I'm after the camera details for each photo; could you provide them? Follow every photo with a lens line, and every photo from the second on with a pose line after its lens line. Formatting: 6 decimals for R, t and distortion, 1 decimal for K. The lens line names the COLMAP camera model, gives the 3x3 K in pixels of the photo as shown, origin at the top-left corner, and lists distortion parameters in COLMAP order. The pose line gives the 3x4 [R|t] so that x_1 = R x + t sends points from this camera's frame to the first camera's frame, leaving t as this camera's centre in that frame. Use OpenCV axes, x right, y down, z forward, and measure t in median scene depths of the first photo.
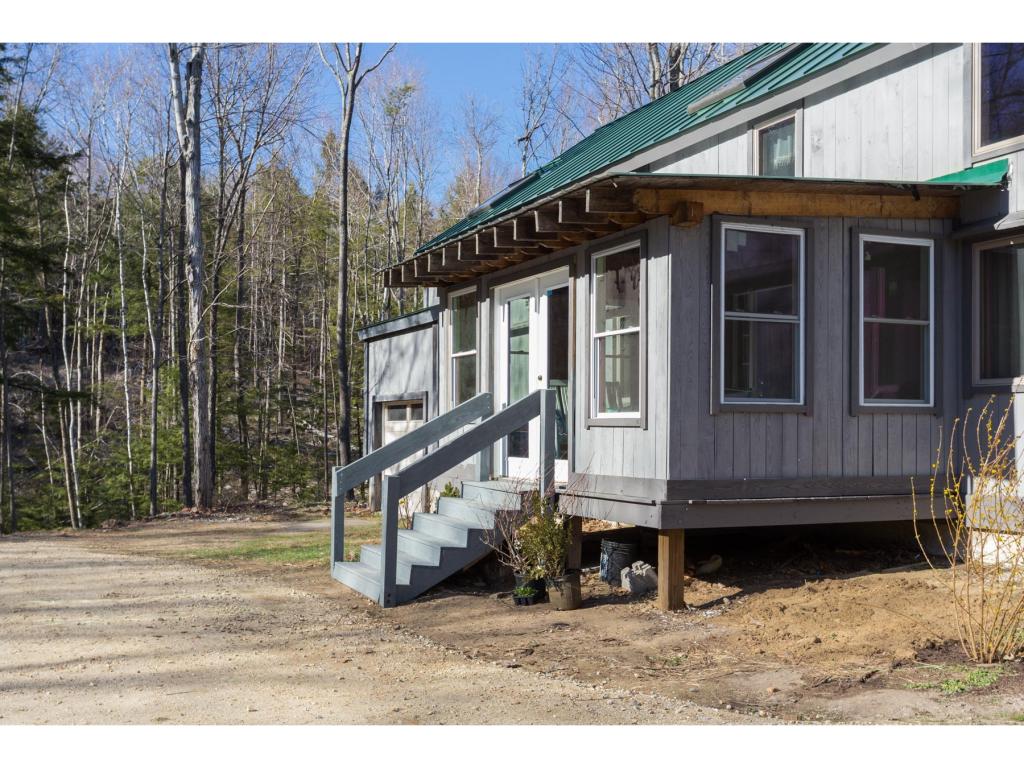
lens RADIAL K [[1065.1, 0, 512.3], [0, 1065.1, 325.2], [0, 0, 1]] dist [0.003388, 0.009617]
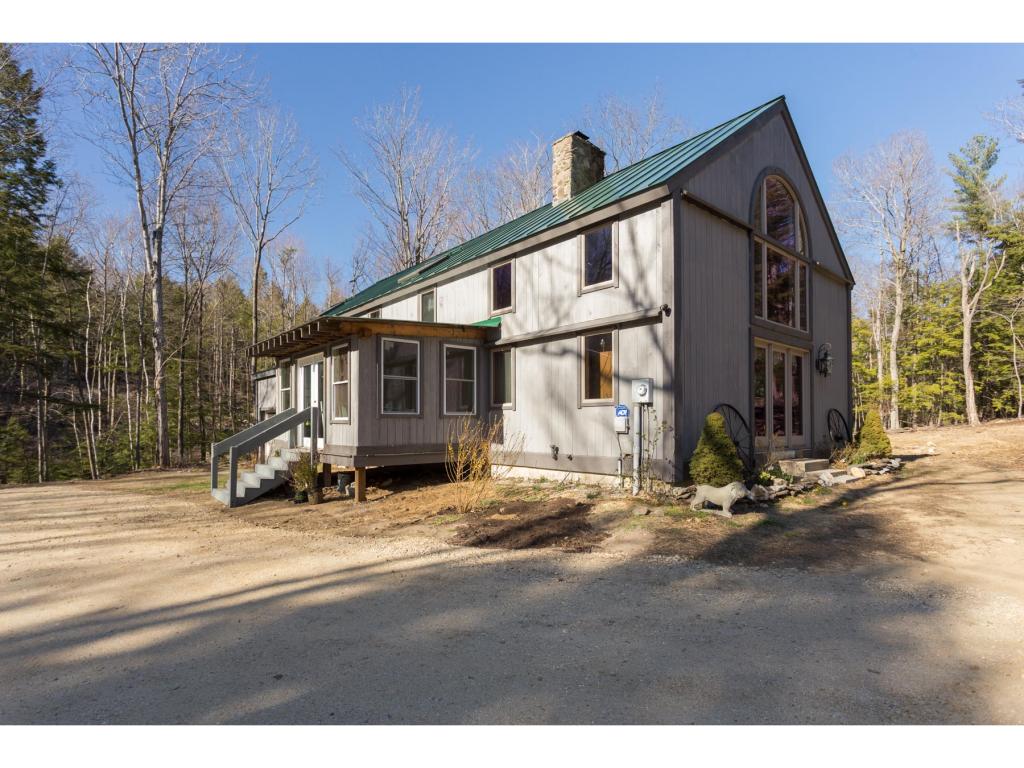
lens RADIAL K [[516.2, 0, 512.0], [0, 516.2, 384.0], [0, 0, 1]] dist [-0.000483, 0.001169]
pose [[0.959491, 0.016222, 0.281273, 0.129180], [-0.022507, 0.999564, 0.019129, -0.018193], [-0.280840, -0.024685, 0.959437, -0.154883]]
